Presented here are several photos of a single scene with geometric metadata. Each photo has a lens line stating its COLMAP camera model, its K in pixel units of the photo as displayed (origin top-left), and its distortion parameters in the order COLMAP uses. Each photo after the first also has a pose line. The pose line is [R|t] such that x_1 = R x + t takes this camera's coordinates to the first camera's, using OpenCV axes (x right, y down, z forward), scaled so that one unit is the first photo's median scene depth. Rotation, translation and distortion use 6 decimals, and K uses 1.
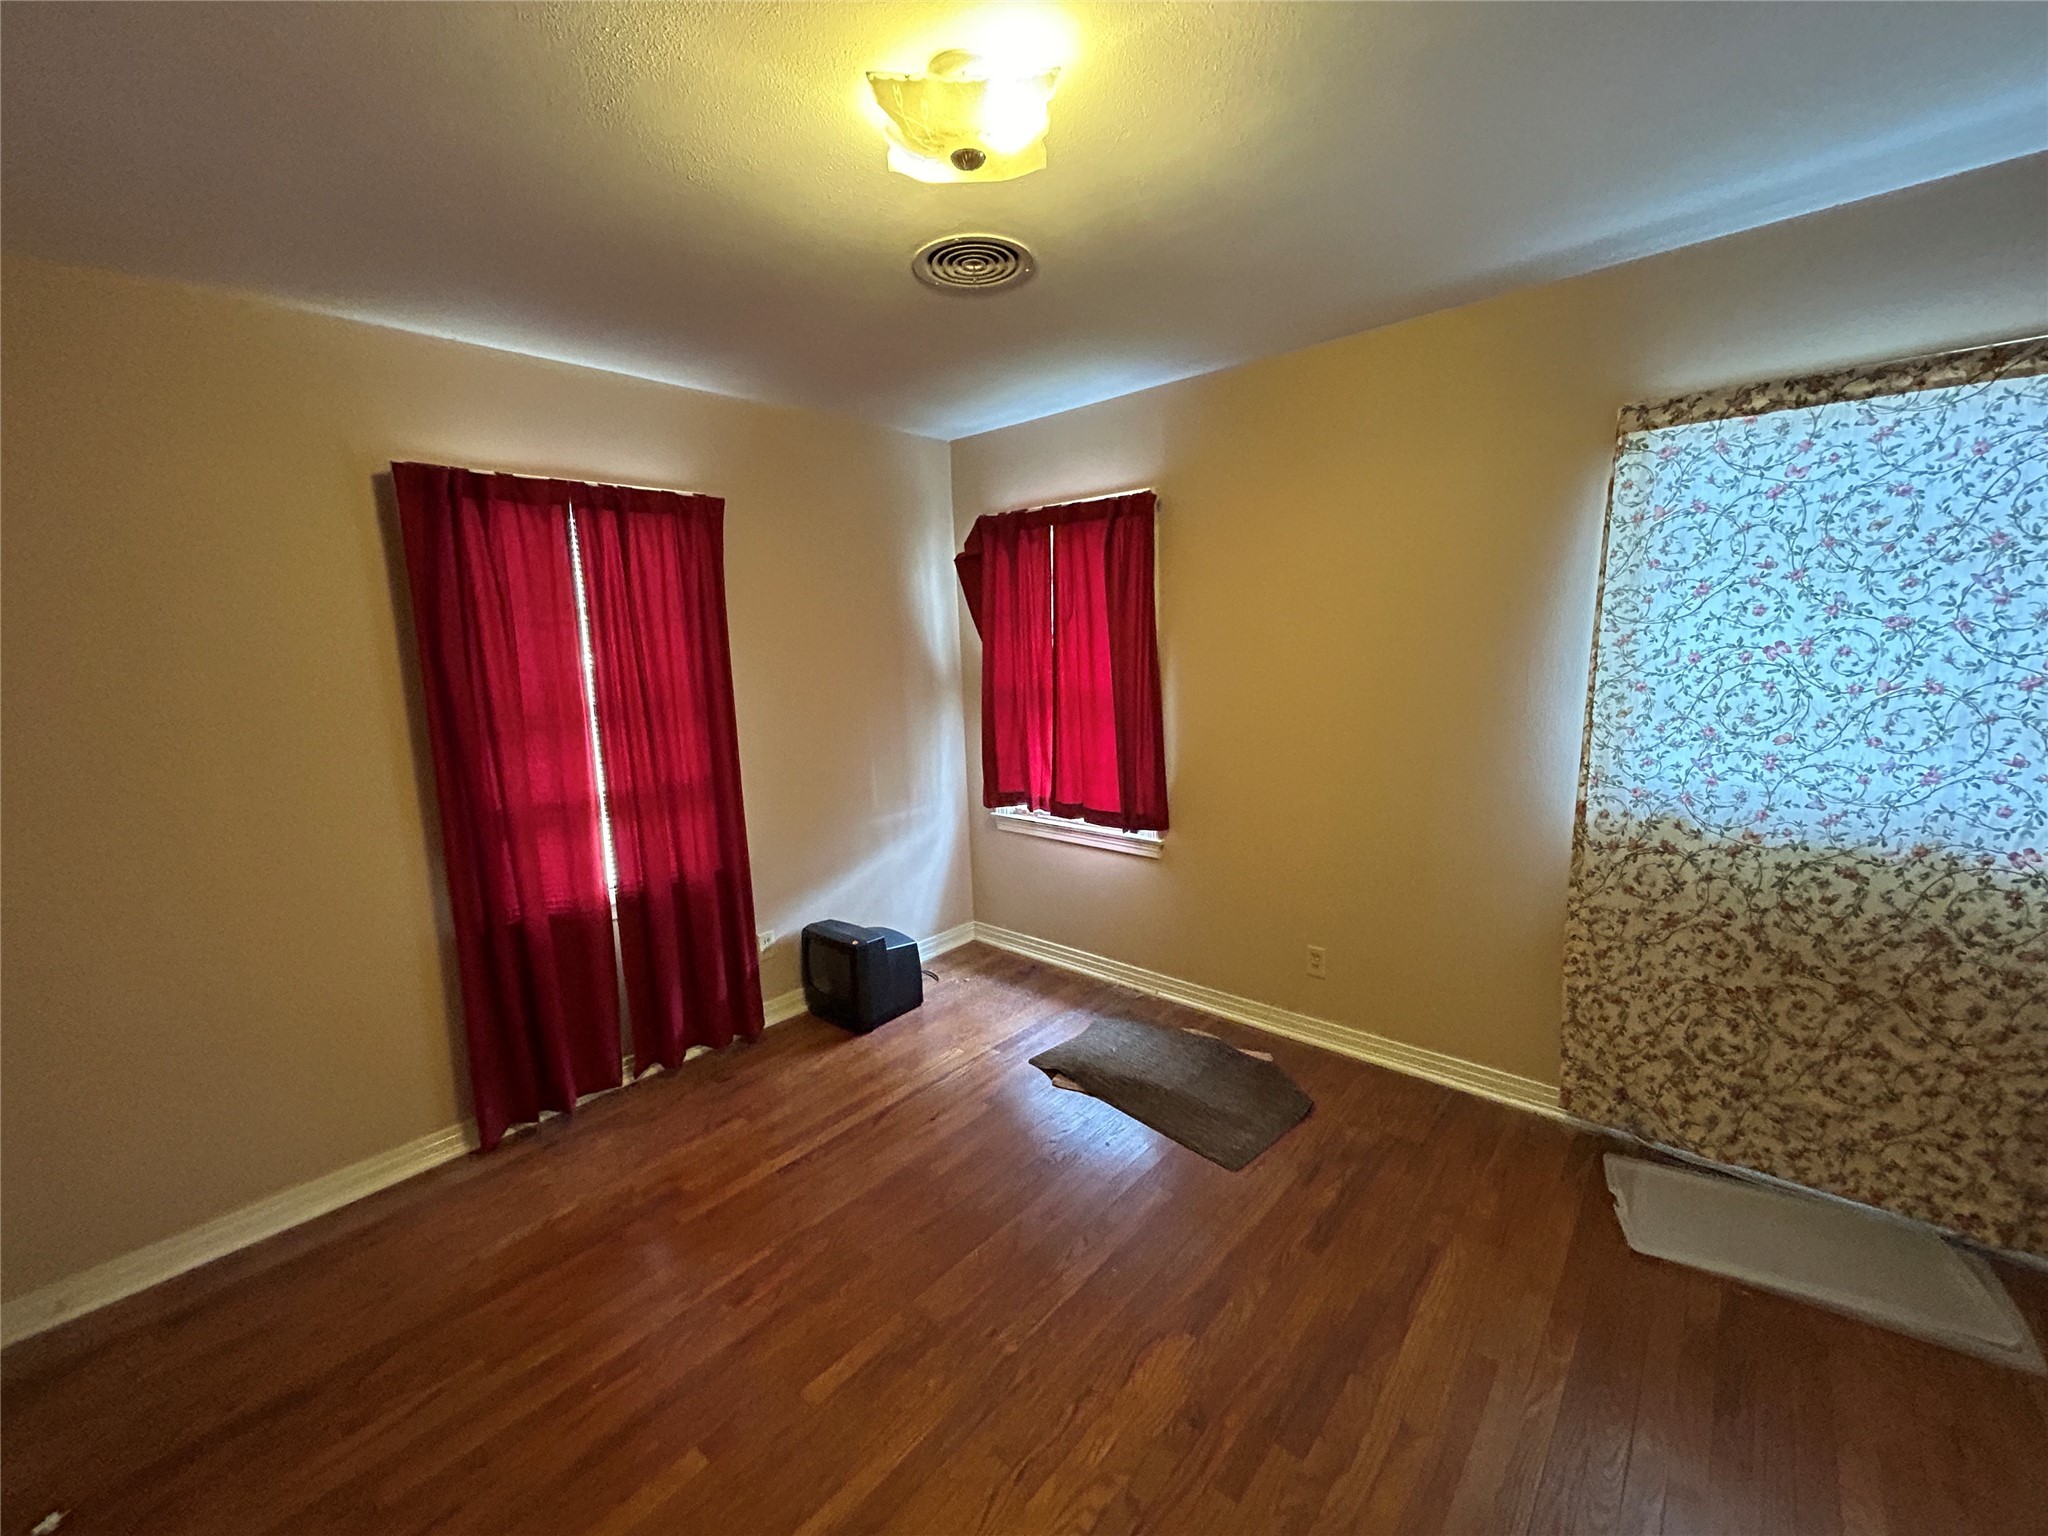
lens RADIAL K [[818.7, 0, 1022.7], [0, 818.7, 770.1], [0, 0, 1]] dist [-0.005833, 0.000523]
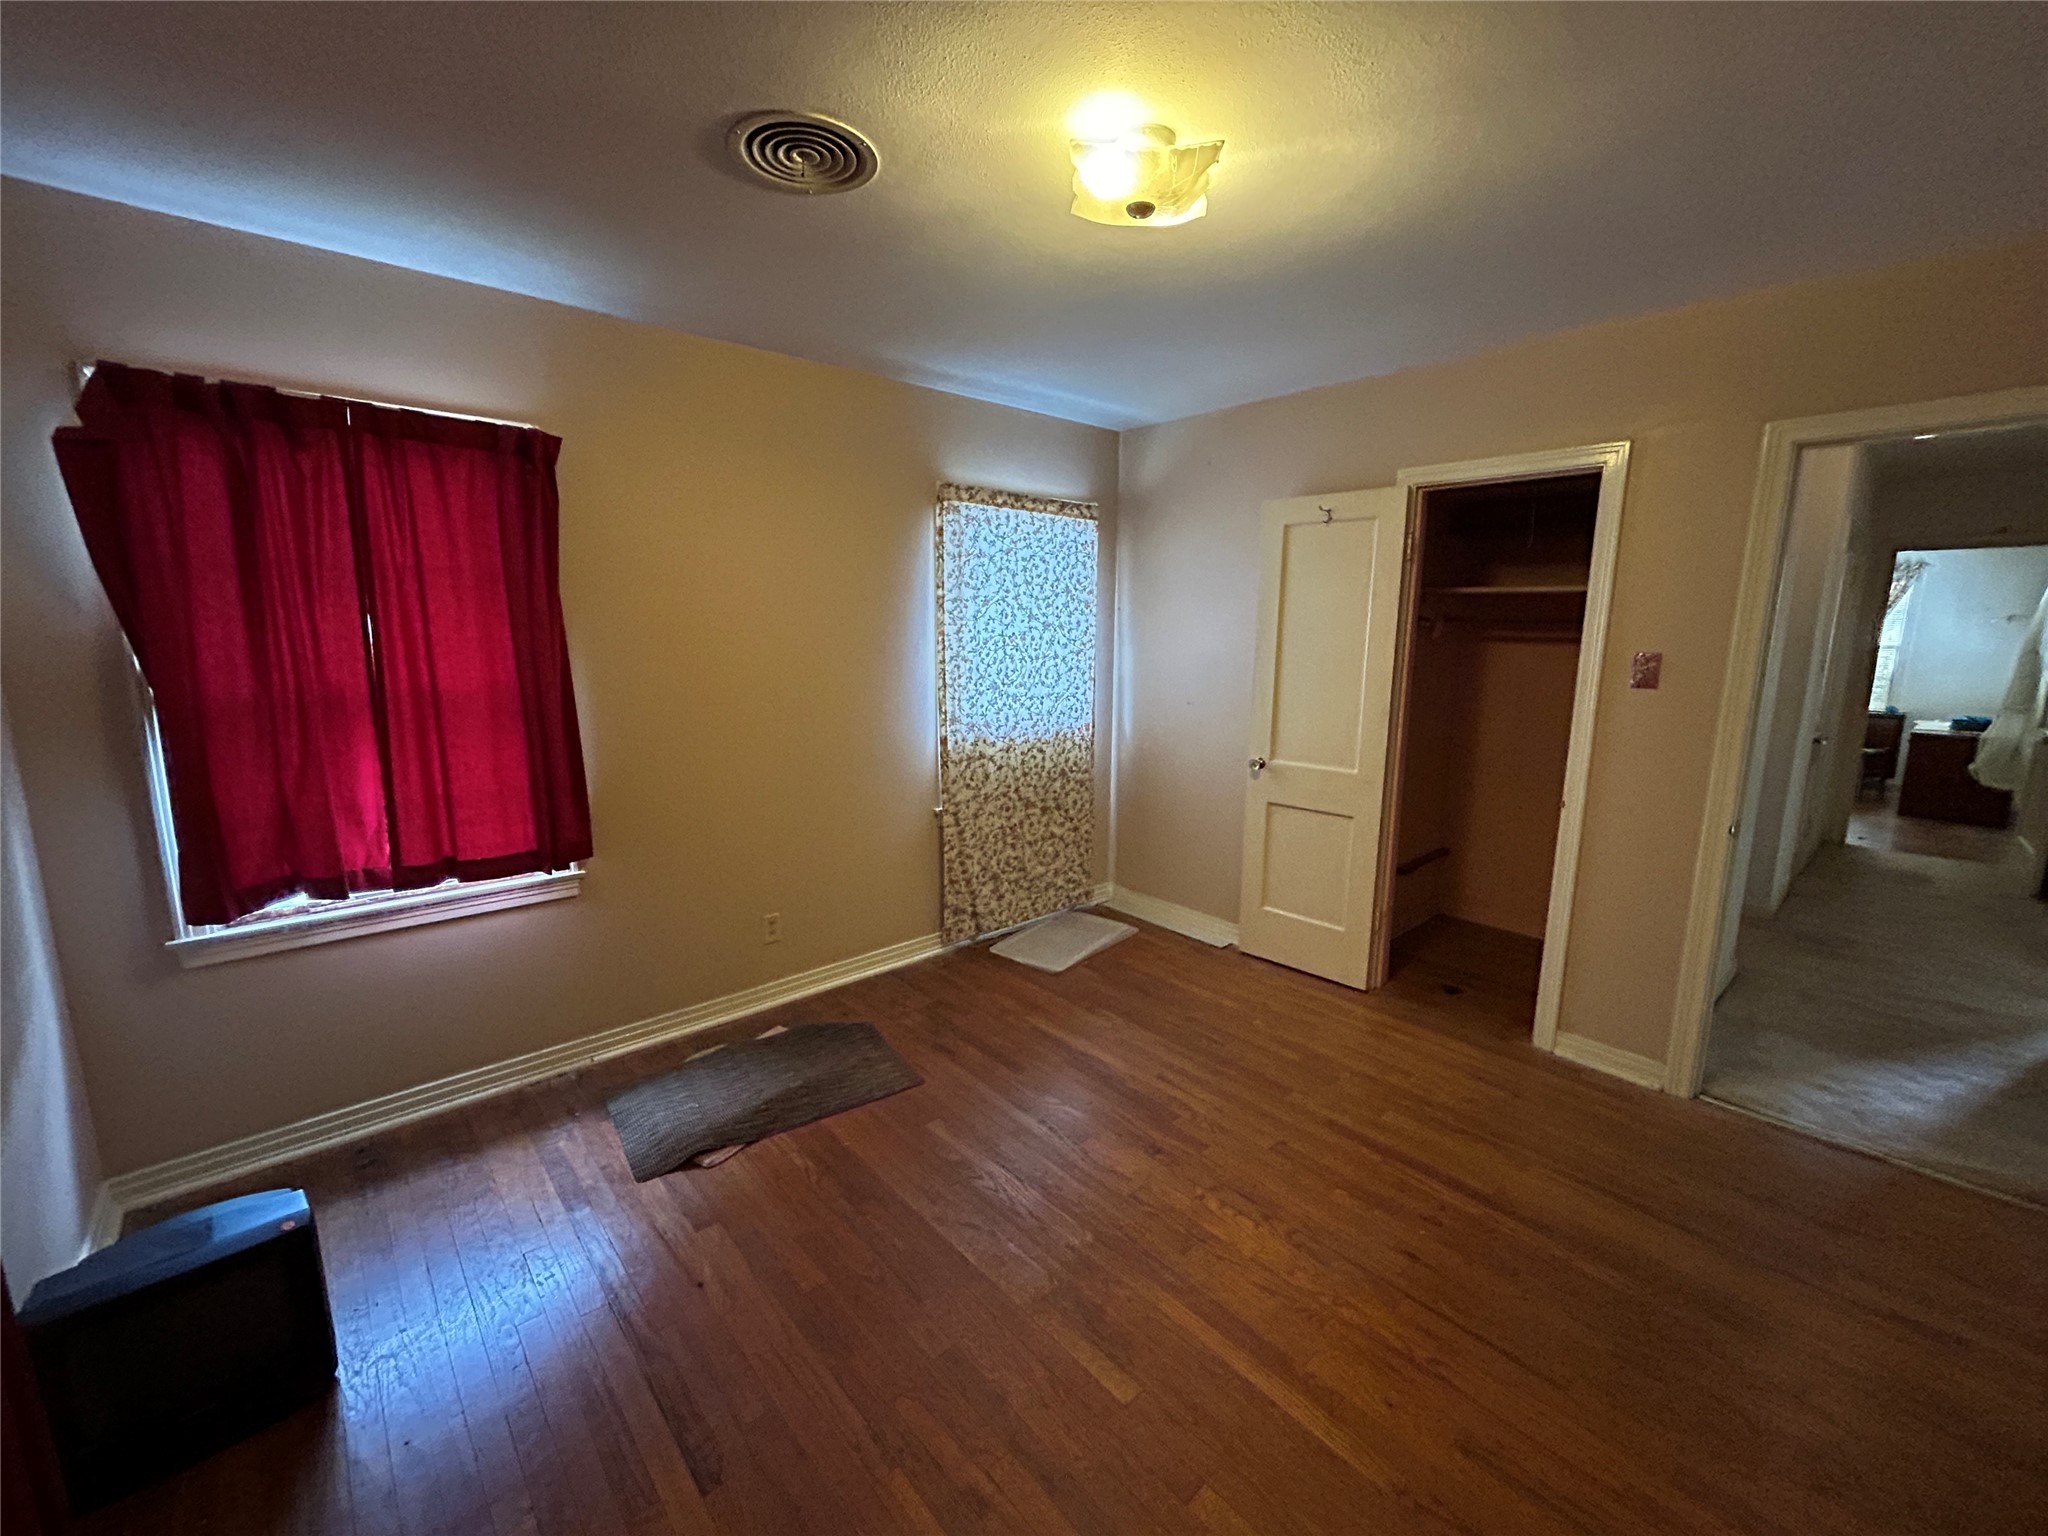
lens RADIAL K [[818.7, 0, 1025.2], [0, 818.7, 767.8], [0, 0, 1]] dist [-0.005833, 0.000523]
pose [[0.113603, -0.138997, 0.983755, -0.882709], [0.150278, 0.981177, 0.121278, -0.072434], [-0.982095, 0.134059, 0.132353, 0.713948]]
